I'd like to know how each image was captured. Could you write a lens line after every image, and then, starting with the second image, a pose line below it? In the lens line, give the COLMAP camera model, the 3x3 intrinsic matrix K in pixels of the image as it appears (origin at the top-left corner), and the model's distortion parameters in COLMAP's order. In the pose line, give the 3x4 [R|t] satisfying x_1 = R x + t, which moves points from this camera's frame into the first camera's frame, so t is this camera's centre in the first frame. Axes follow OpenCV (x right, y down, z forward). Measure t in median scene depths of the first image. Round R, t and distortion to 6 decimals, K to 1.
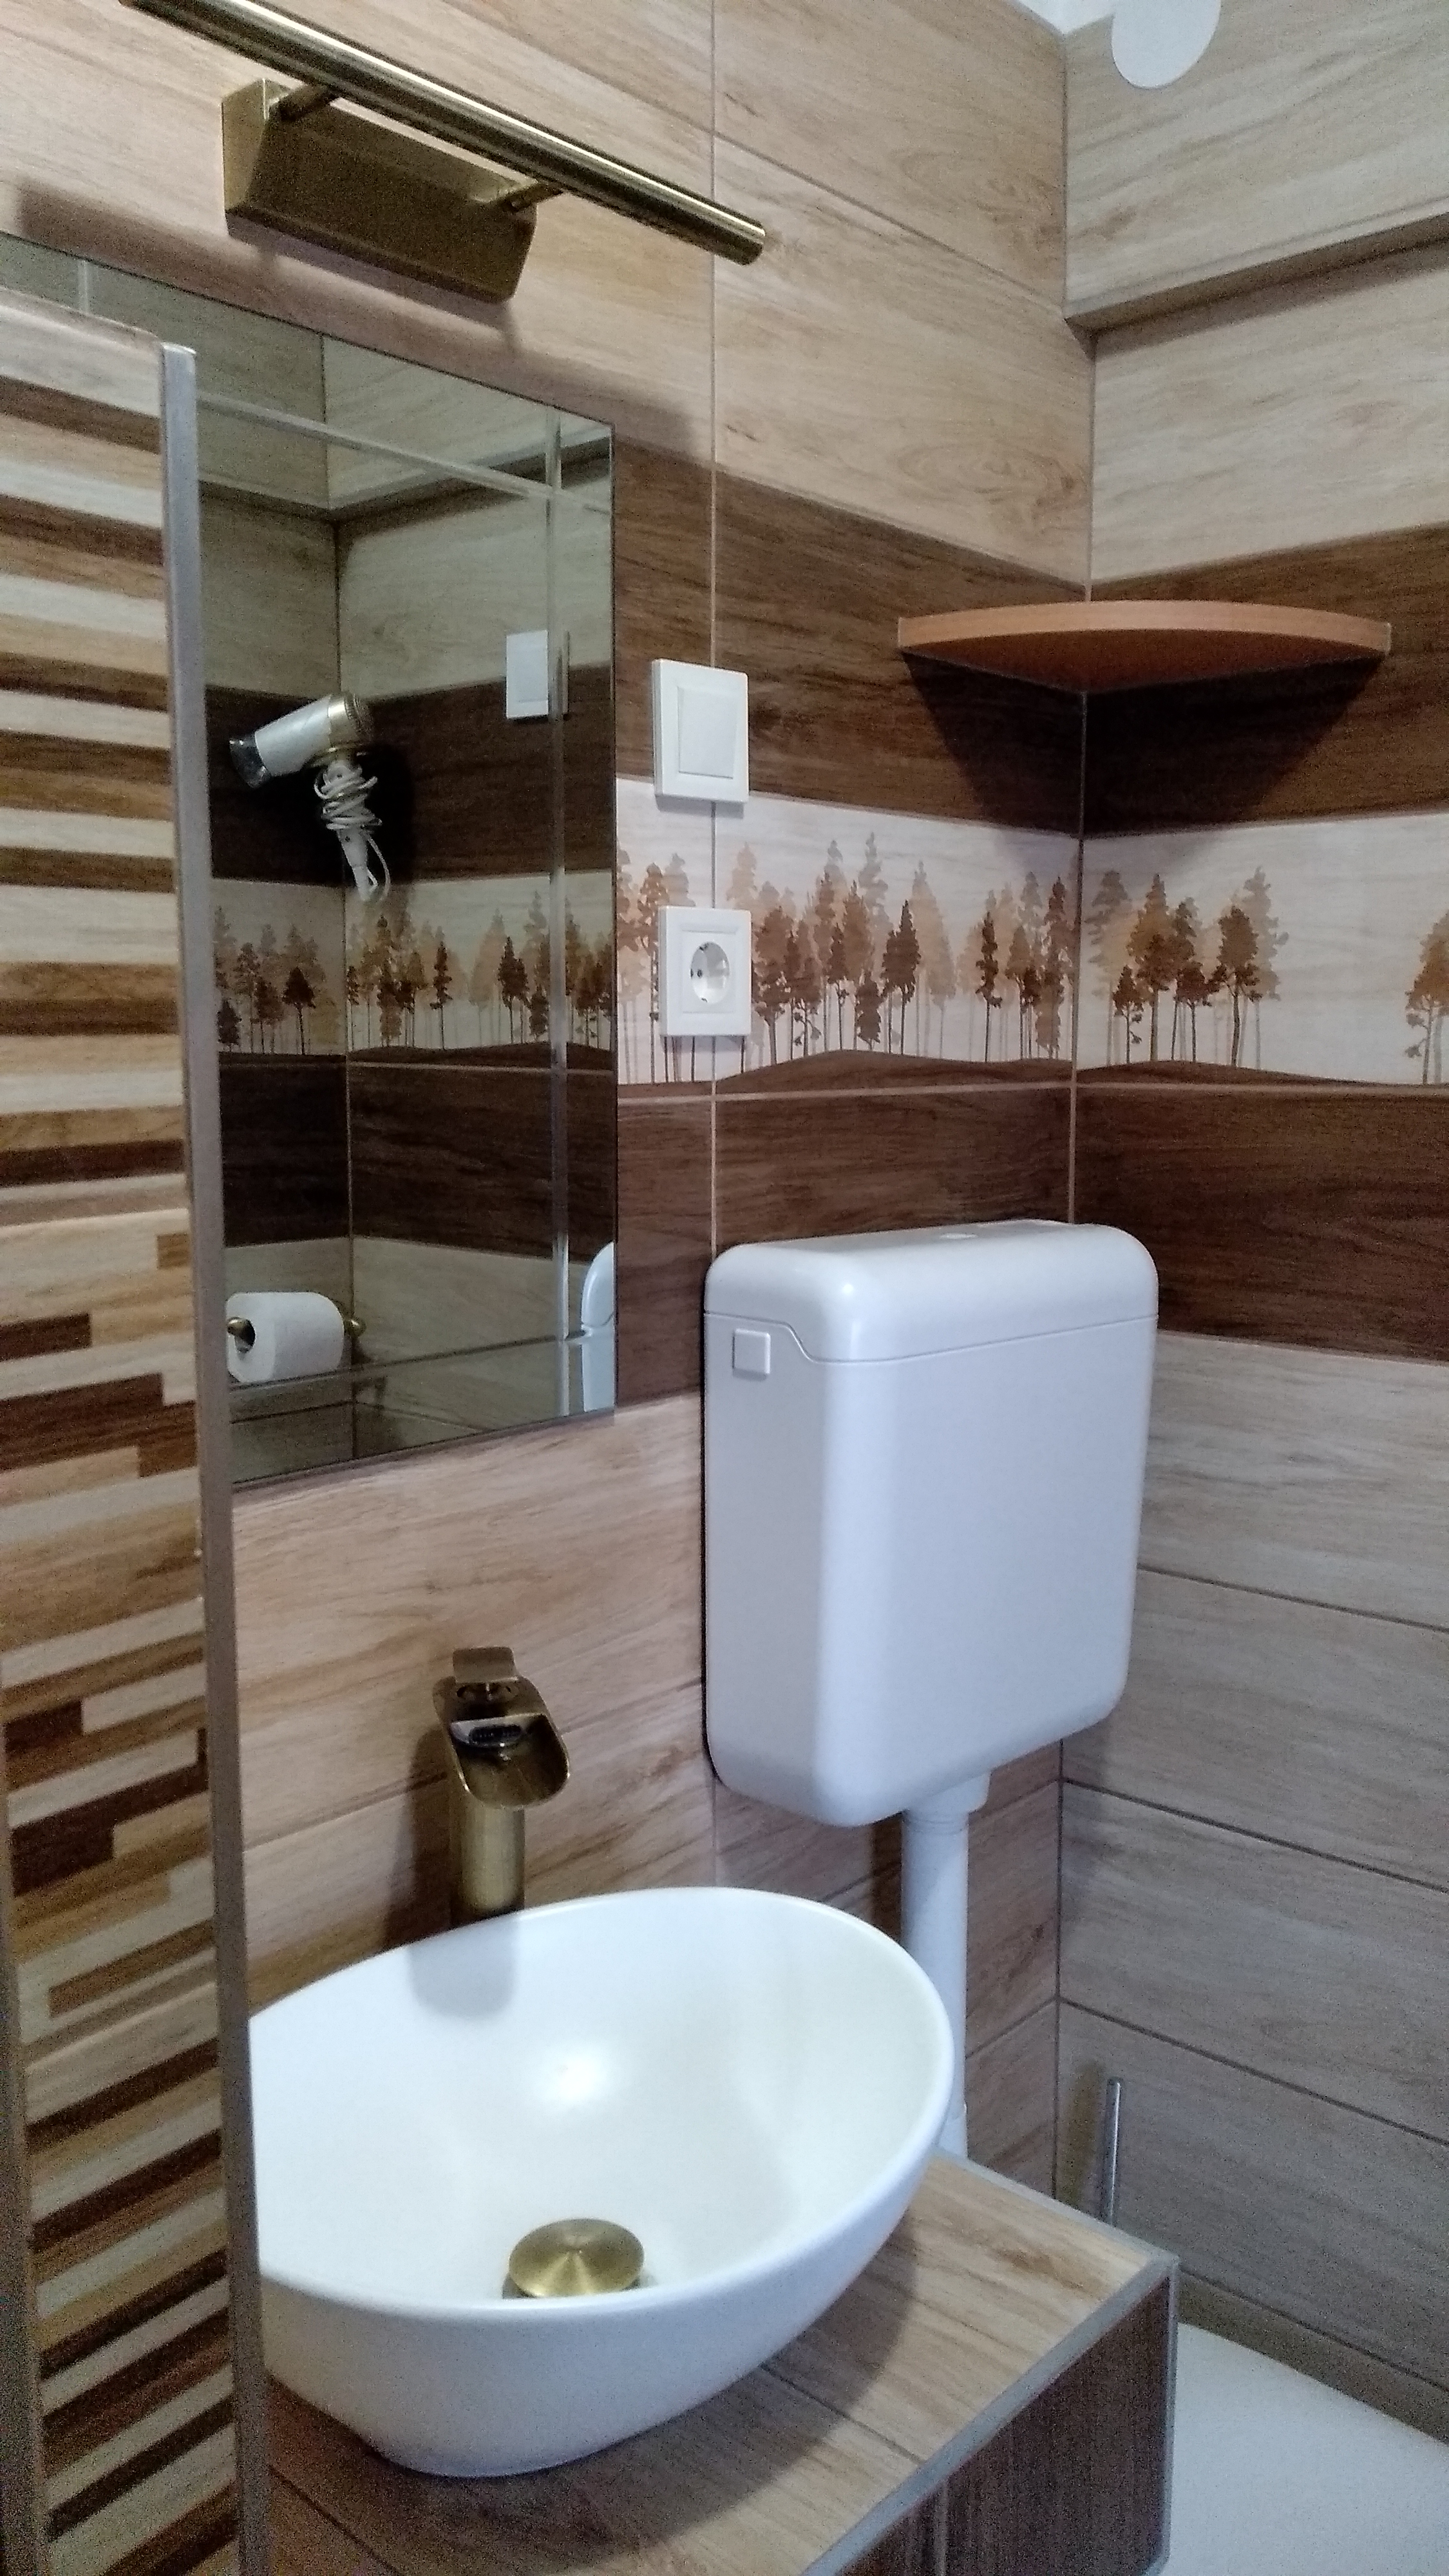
lens RADIAL K [[1964.6, 0, 721.4], [0, 1964.6, 1282.8], [0, 0, 1]] dist [0.008727, -0.002492]
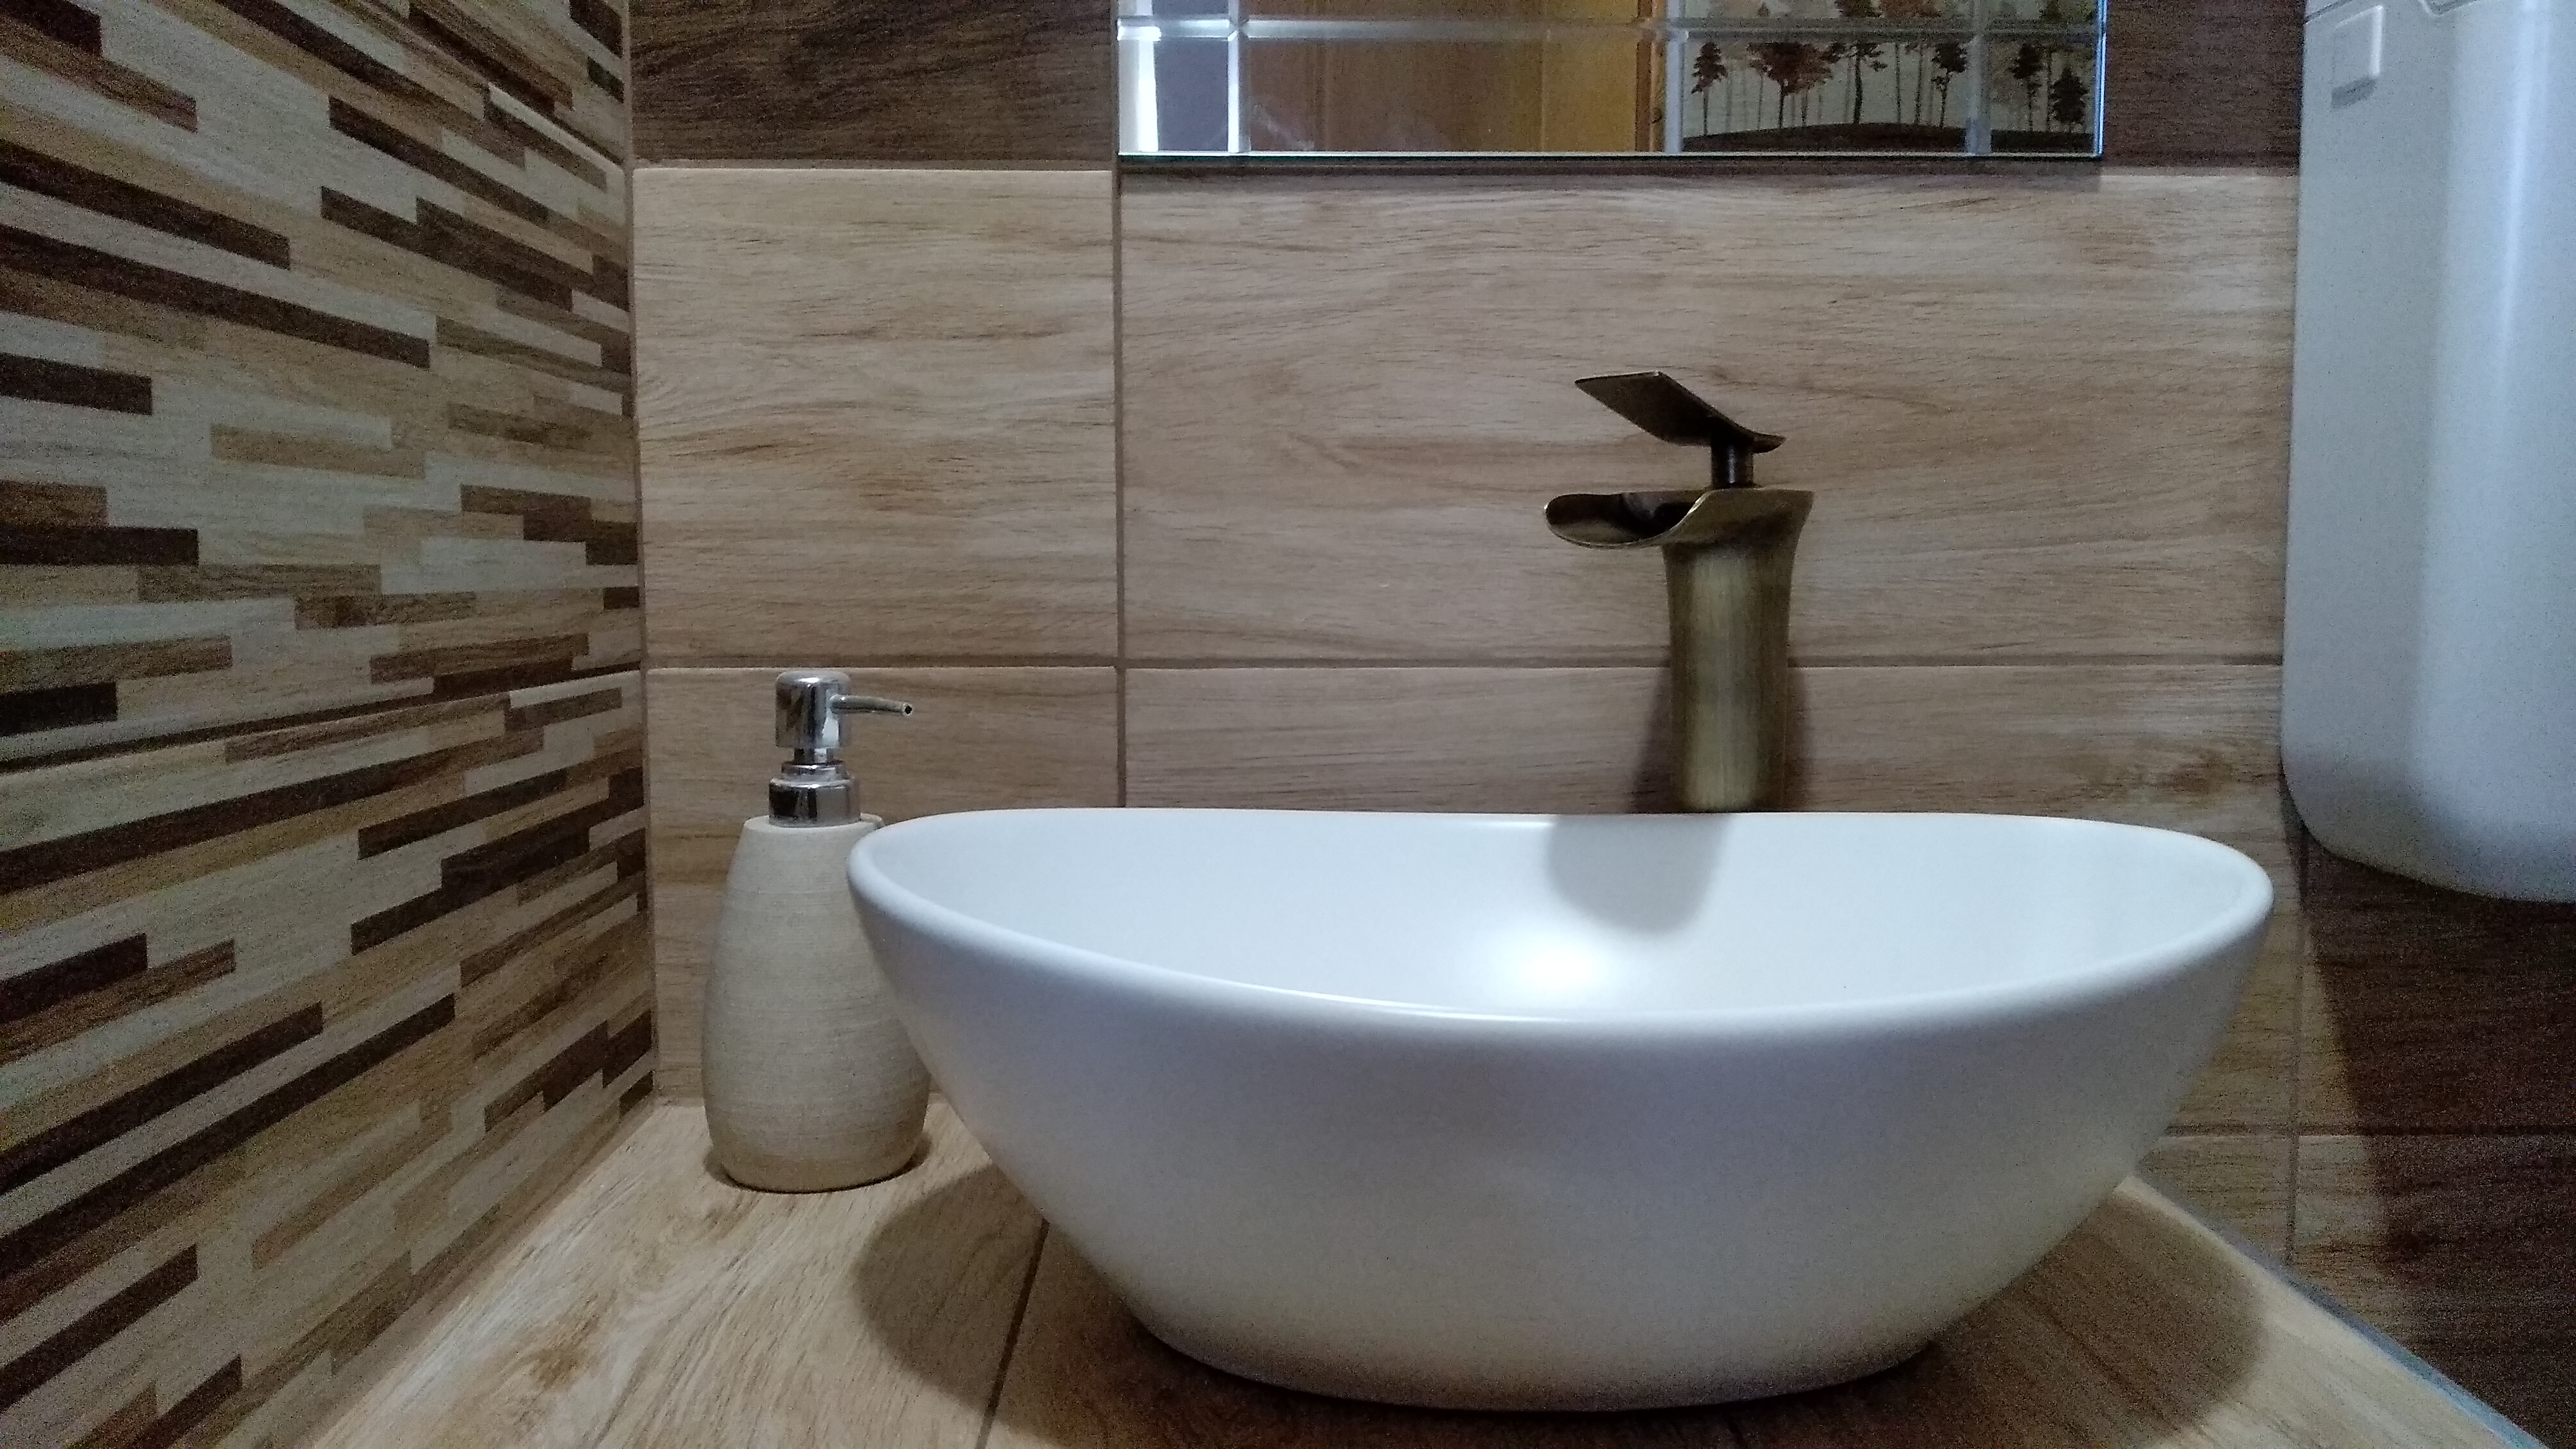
lens RADIAL K [[1964.6, 0, 1285.5], [0, 1964.6, 727.9], [0, 0, 1]] dist [0.008727, -0.002492]
pose [[0.674194, 0.057744, -0.736293, 0.276420], [-0.094873, 0.995451, -0.008803, 0.308390], [0.732435, 0.075789, 0.676605, 0.437048]]
